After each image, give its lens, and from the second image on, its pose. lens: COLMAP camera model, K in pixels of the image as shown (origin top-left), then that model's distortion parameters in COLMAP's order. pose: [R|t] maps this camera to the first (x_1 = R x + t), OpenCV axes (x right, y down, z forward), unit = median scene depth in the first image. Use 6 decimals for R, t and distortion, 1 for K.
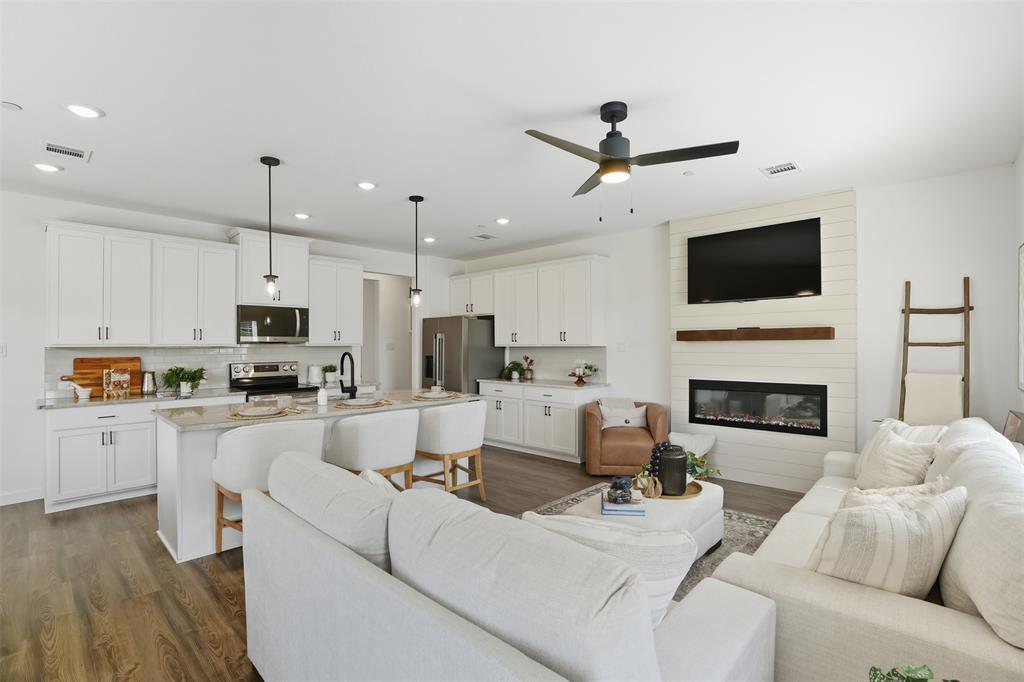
lens RADIAL K [[468.4, 0, 490.4], [0, 468.4, 347.5], [0, 0, 1]] dist [-0.032698, 0.003432]
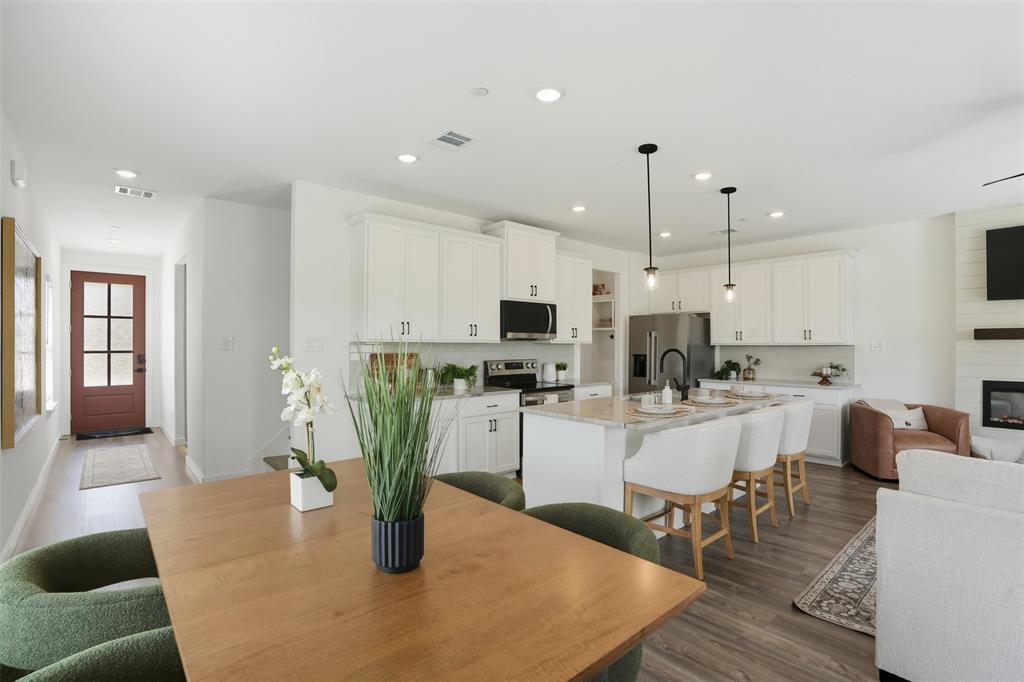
lens RADIAL K [[468.4, 0, 511.5], [0, 468.4, 351.5], [0, 0, 1]] dist [-0.032698, 0.003432]
pose [[0.997213, 0.004930, -0.074446, -0.403724], [-0.004412, 0.999965, 0.007121, 0.007231], [0.074478, -0.006772, 0.997200, 0.008135]]
